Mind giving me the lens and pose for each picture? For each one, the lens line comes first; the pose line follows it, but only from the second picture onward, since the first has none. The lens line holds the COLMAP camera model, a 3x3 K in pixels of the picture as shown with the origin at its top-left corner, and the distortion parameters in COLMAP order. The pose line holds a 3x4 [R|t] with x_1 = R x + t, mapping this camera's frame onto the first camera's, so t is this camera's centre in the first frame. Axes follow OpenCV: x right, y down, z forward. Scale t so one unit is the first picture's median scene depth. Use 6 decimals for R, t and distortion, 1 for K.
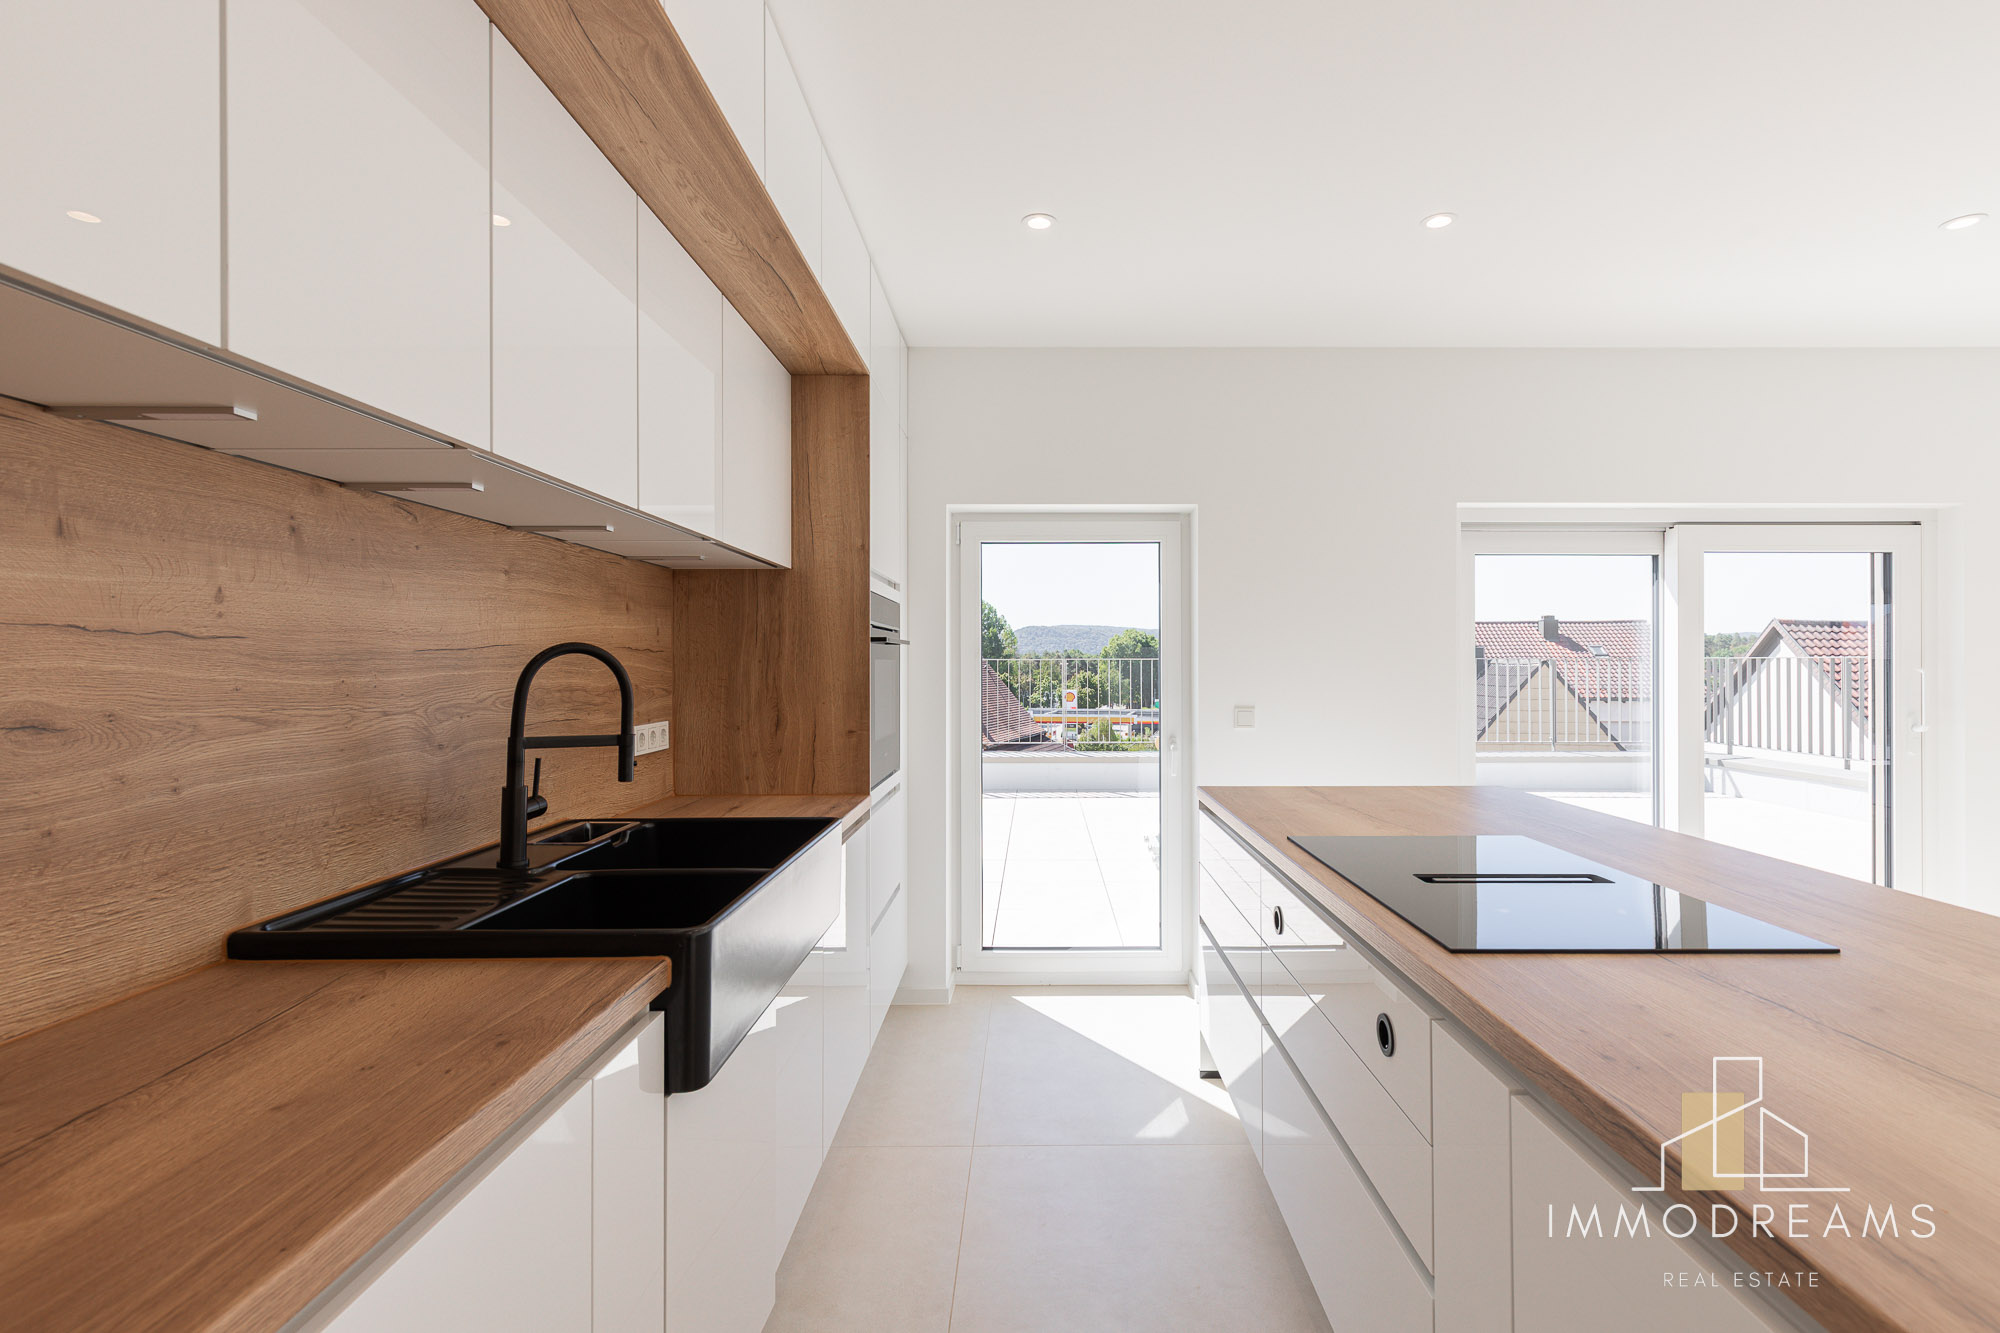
lens RADIAL K [[921.6, 0, 1033.2], [0, 921.6, 656.4], [0, 0, 1]] dist [-0.001088, -0.000420]
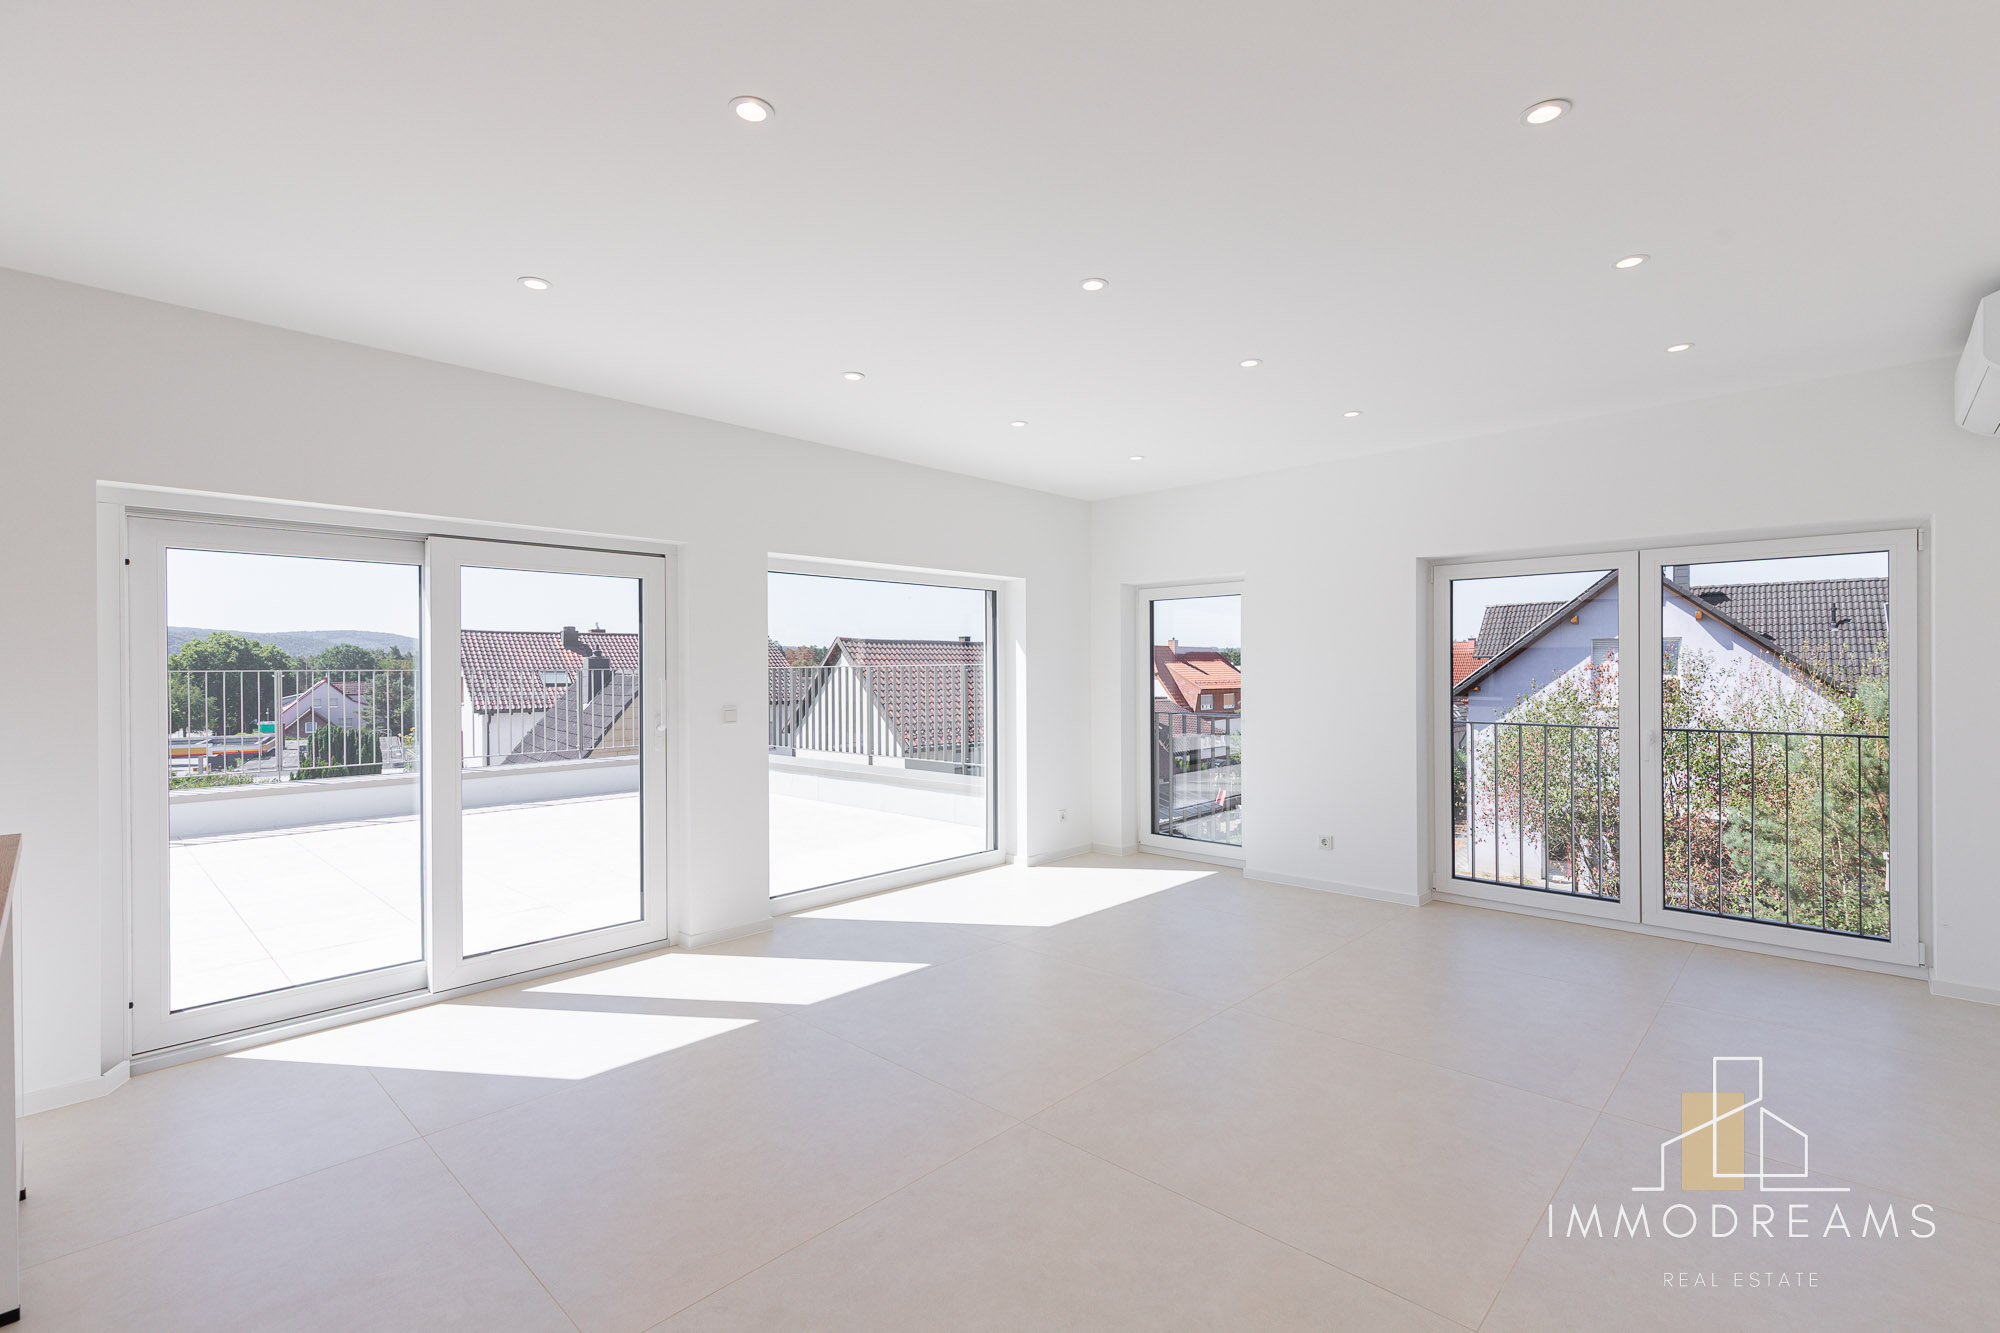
lens RADIAL K [[904.4, 0, 999.3], [0, 904.4, 658.5], [0, 0, 1]] dist [0.012649, -0.000373]
pose [[0.689643, 0.004286, 0.724137, 0.390388], [0.002161, 0.999966, -0.007976, -0.001052], [-0.724146, 0.007065, 0.689610, -0.118562]]
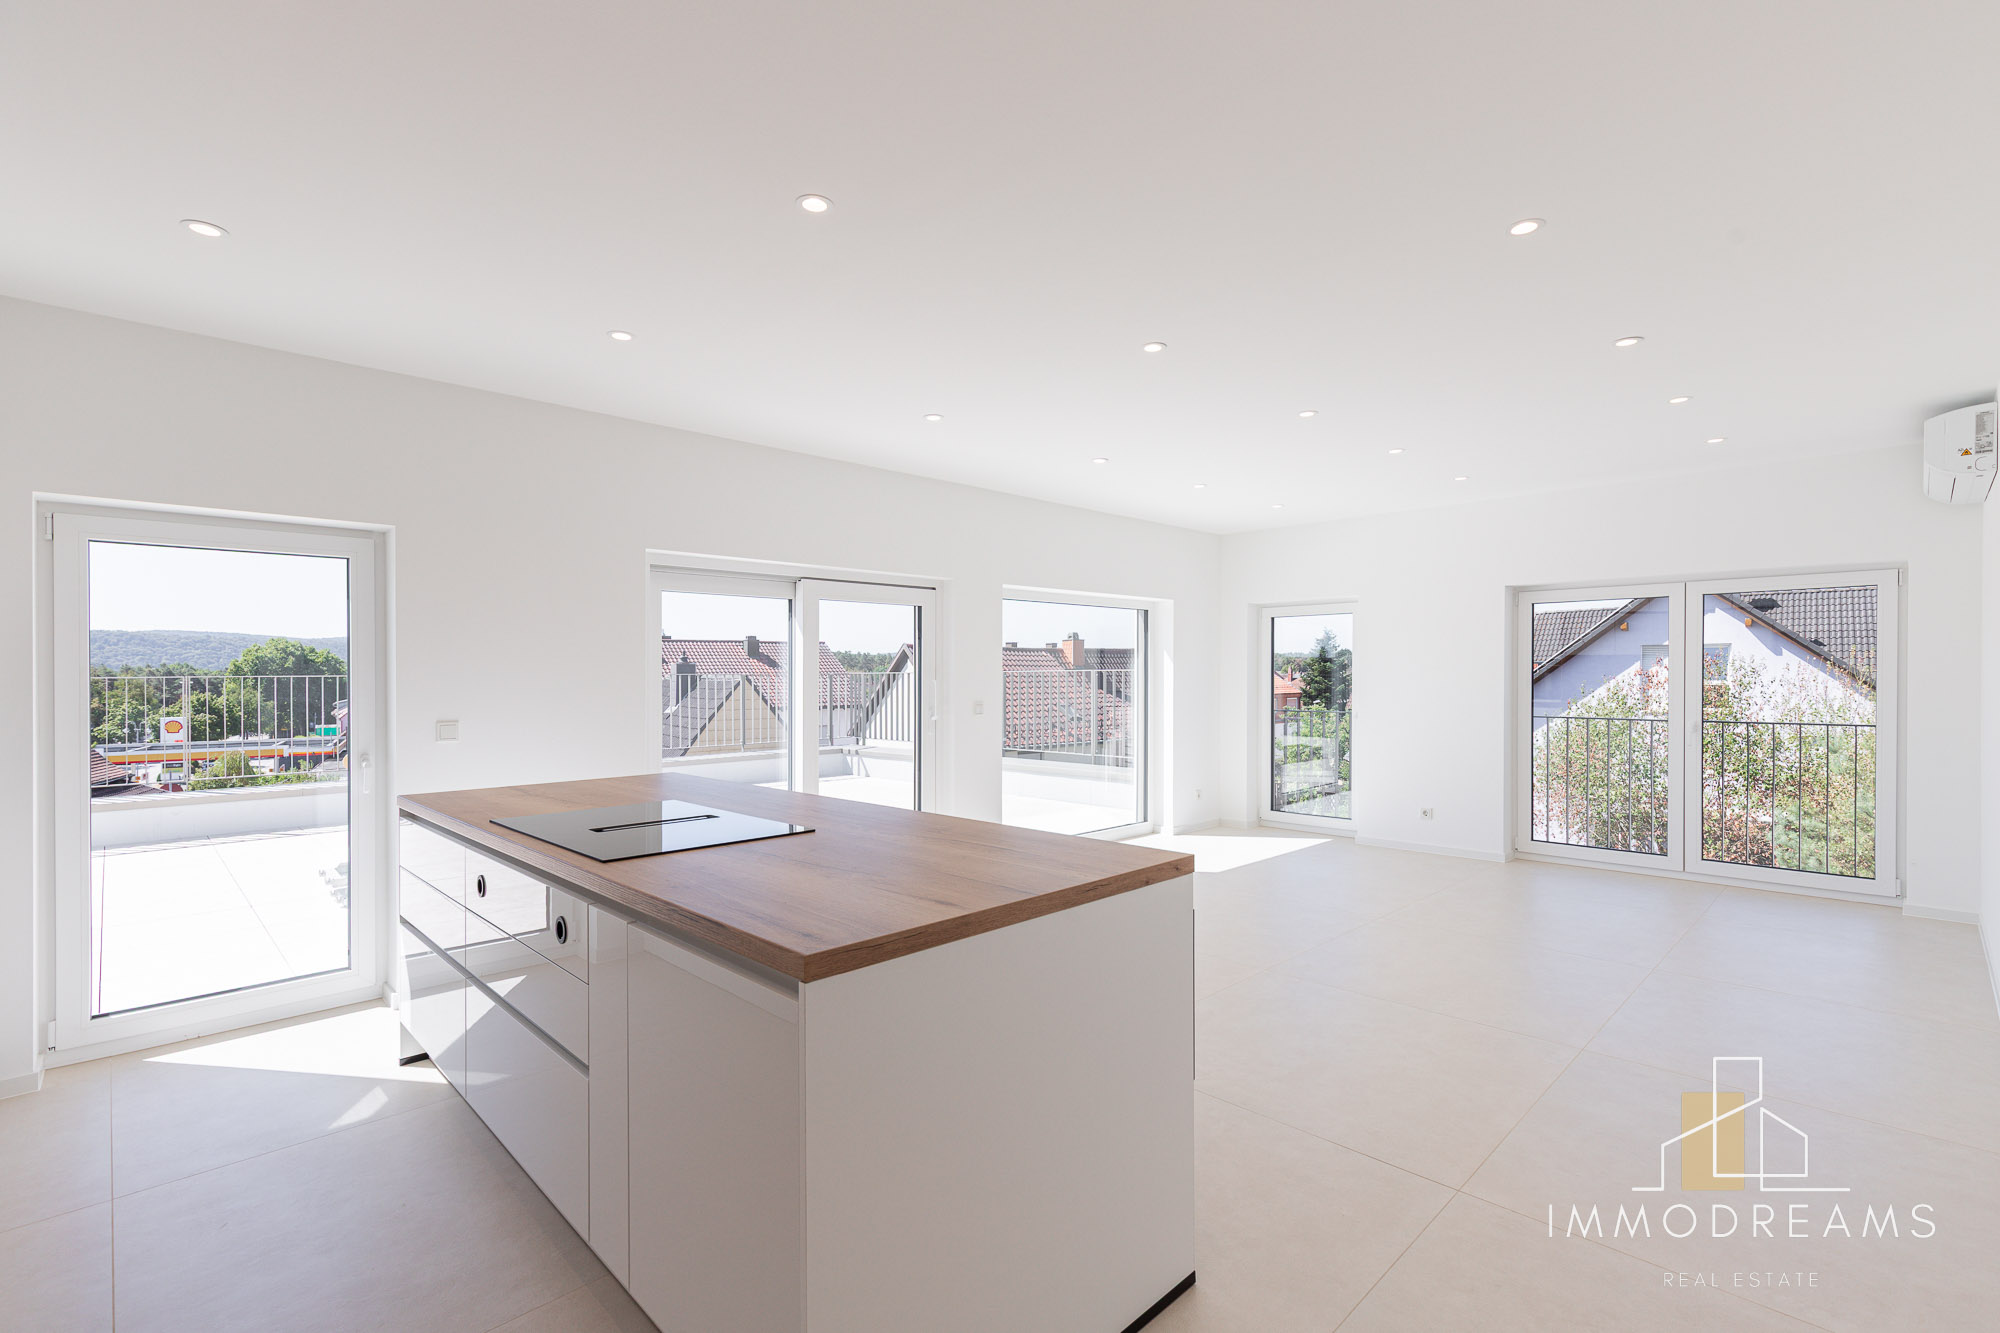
lens RADIAL K [[905.0, 0, 1005.2], [0, 905.0, 670.1], [0, 0, 1]] dist [0.012322, -0.000525]
pose [[0.711658, -0.000290, 0.702526, -0.047220], [0.001633, 0.999998, -0.001241, -0.001607], [-0.702524, 0.002031, 0.711657, -0.188819]]
